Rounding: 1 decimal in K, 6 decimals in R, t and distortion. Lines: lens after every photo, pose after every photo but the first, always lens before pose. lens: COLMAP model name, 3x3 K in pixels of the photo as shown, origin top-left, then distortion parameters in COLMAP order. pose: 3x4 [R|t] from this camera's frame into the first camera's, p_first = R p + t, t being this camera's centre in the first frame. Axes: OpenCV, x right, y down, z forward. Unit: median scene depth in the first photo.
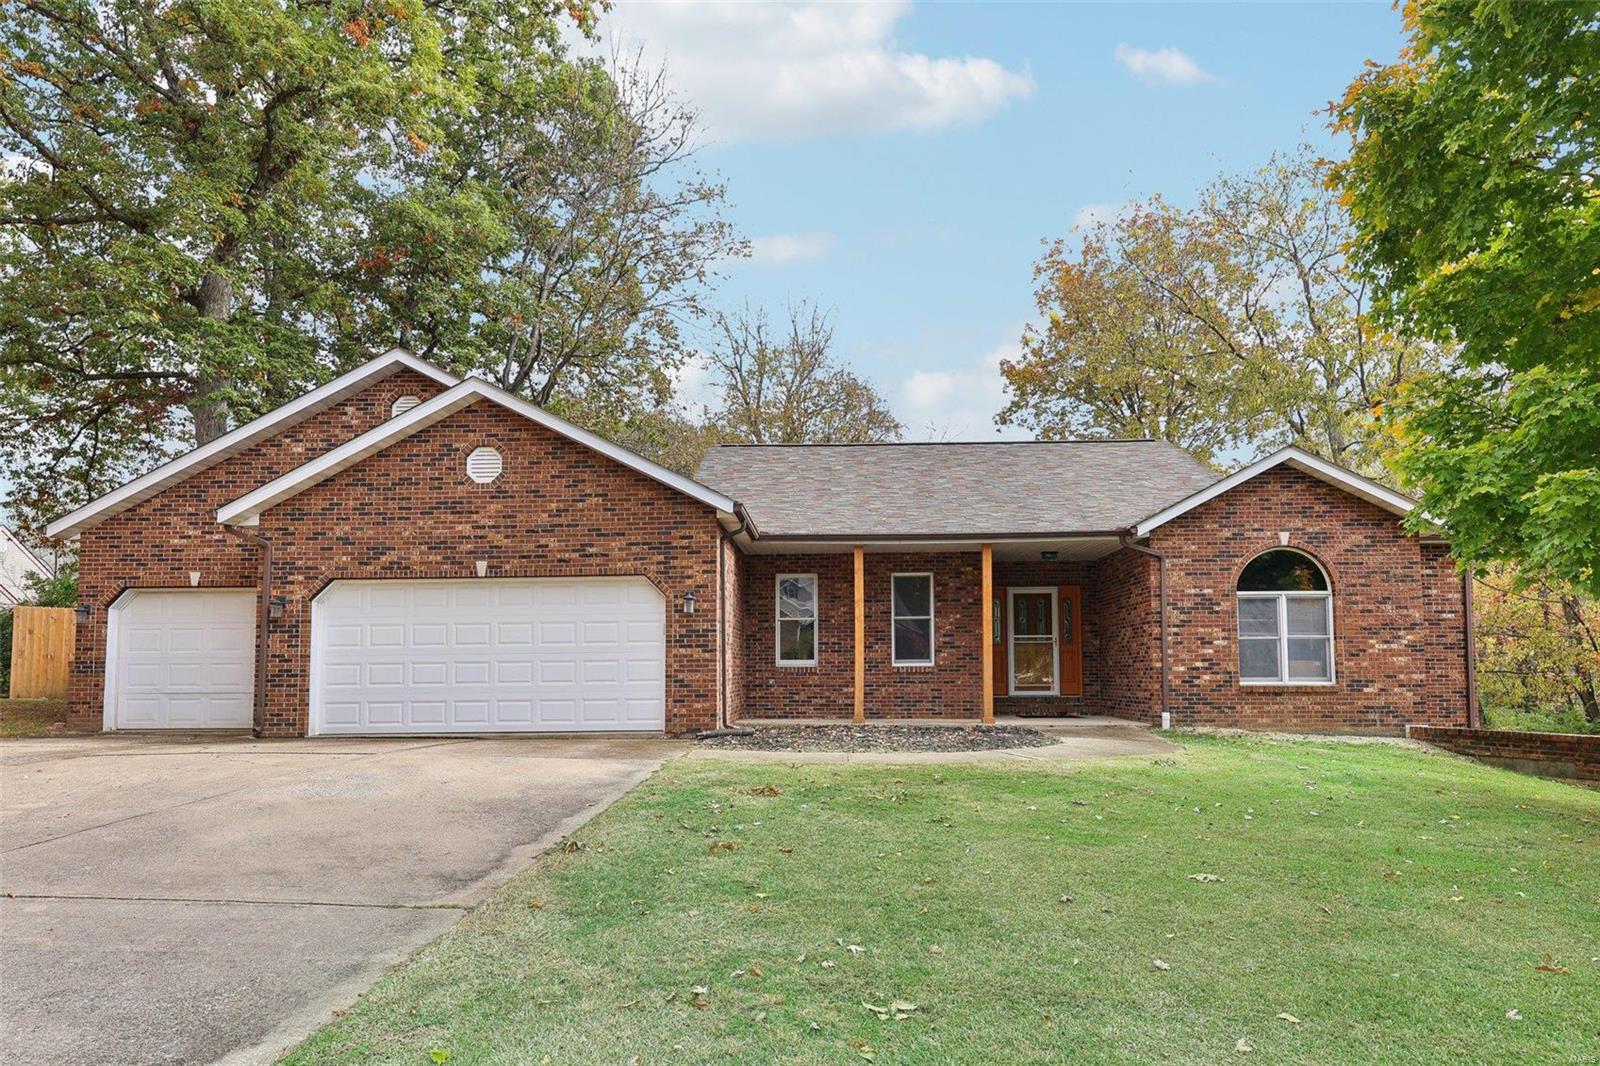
lens RADIAL K [[932.5, 0, 806.2], [0, 932.5, 534.3], [0, 0, 1]] dist [0.018357, 0.003931]
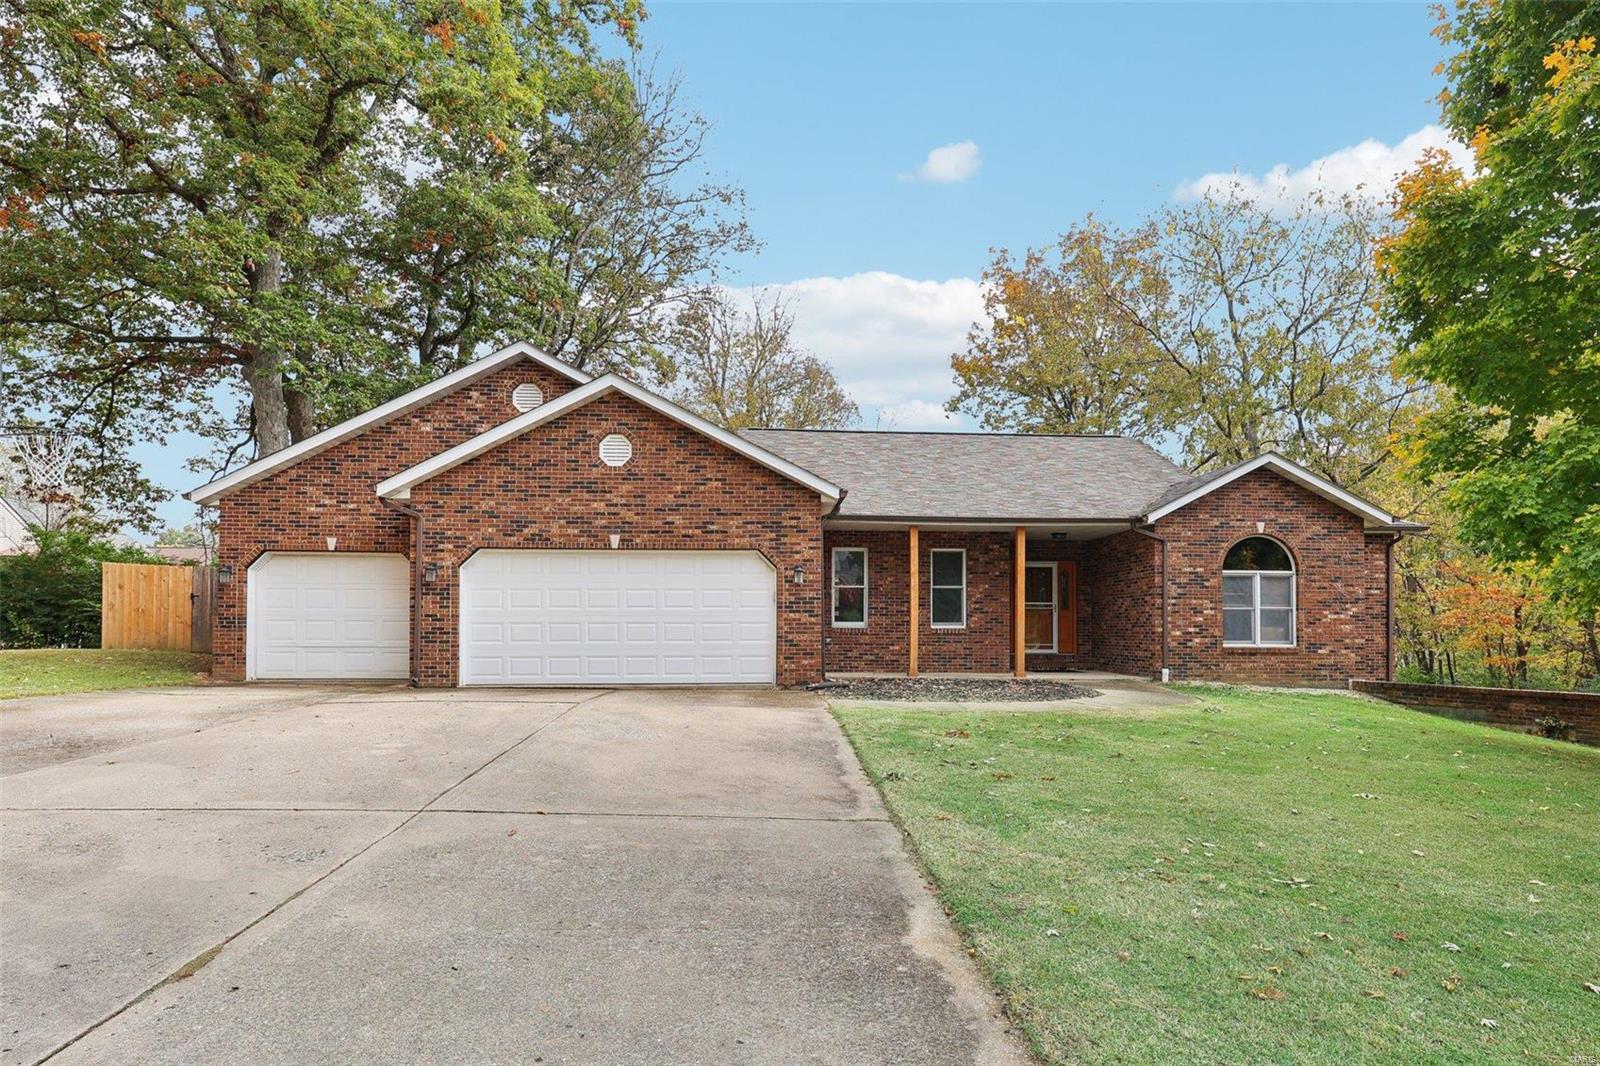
lens RADIAL K [[862.7, 0, 796.4], [0, 862.7, 532.5], [0, 0, 1]] dist [0.020638, -0.002201]
pose [[0.994550, 0.020437, 0.102237, -0.212770], [-0.024454, 0.998971, 0.038196, -0.018120], [-0.101351, -0.040488, 0.994026, -0.064527]]
